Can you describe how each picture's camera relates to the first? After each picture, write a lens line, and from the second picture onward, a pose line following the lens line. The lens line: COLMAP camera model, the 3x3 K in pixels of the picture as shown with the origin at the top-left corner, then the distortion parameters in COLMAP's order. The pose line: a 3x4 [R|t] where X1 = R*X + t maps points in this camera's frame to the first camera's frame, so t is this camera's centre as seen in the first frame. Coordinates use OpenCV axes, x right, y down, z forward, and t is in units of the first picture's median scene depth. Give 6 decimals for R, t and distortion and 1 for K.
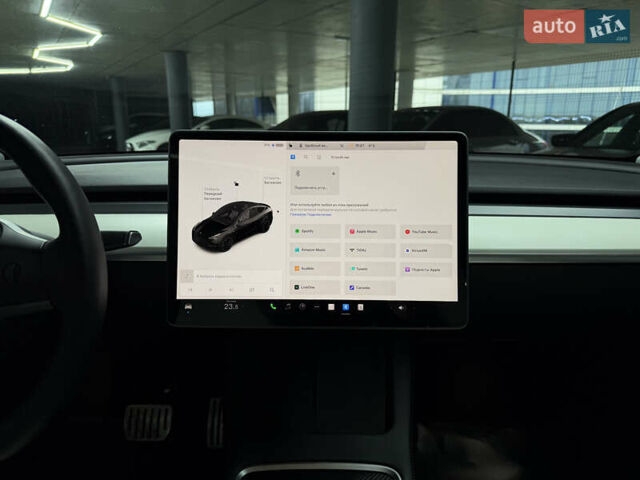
lens RADIAL K [[451.1, 0, 325.4], [0, 451.1, 240.3], [0, 0, 1]] dist [0.058995, -0.051362]
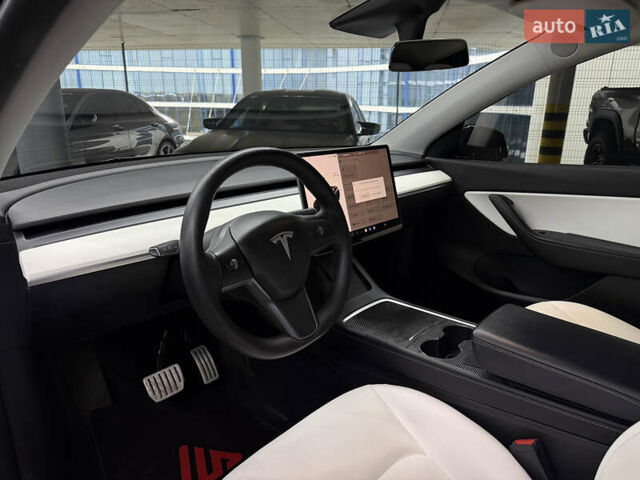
lens RADIAL K [[451.1, 0, 318.0], [0, 451.1, 239.1], [0, 0, 1]] dist [0.058995, -0.051362]
pose [[0.689905, -0.210259, 0.692692, -0.889859], [0.178239, 0.976769, 0.118965, -0.057751], [-0.701613, 0.041390, 0.711355, -0.190839]]
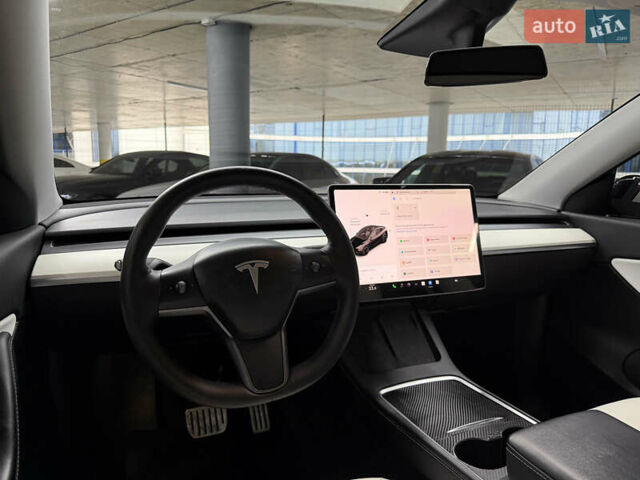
lens RADIAL K [[451.1, 0, 320.7], [0, 451.1, 240.0], [0, 0, 1]] dist [0.058995, -0.051362]
pose [[0.921035, -0.052042, 0.385986, -0.558281], [0.085021, 0.993997, -0.068856, 0.037057], [-0.380086, 0.096235, 0.919931, -0.258162]]
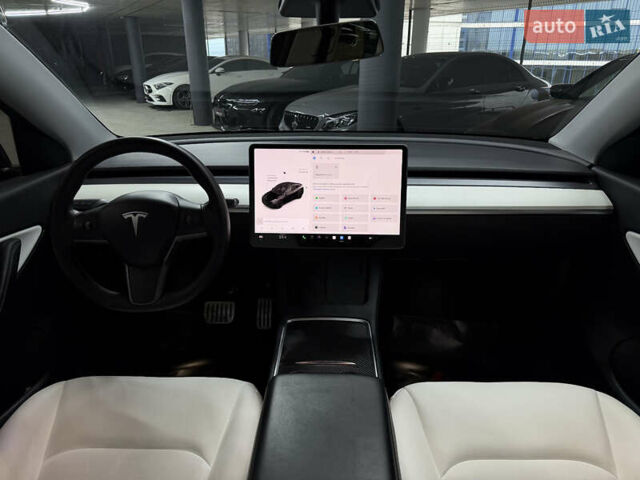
lens RADIAL K [[451.1, 0, 323.0], [0, 451.1, 235.9], [0, 0, 1]] dist [0.058995, -0.051362]
pose [[0.999386, 0.006910, -0.034340, 0.017184], [-0.002688, 0.992589, 0.121492, -0.051084], [0.034925, -0.121325, 0.991998, -0.498779]]
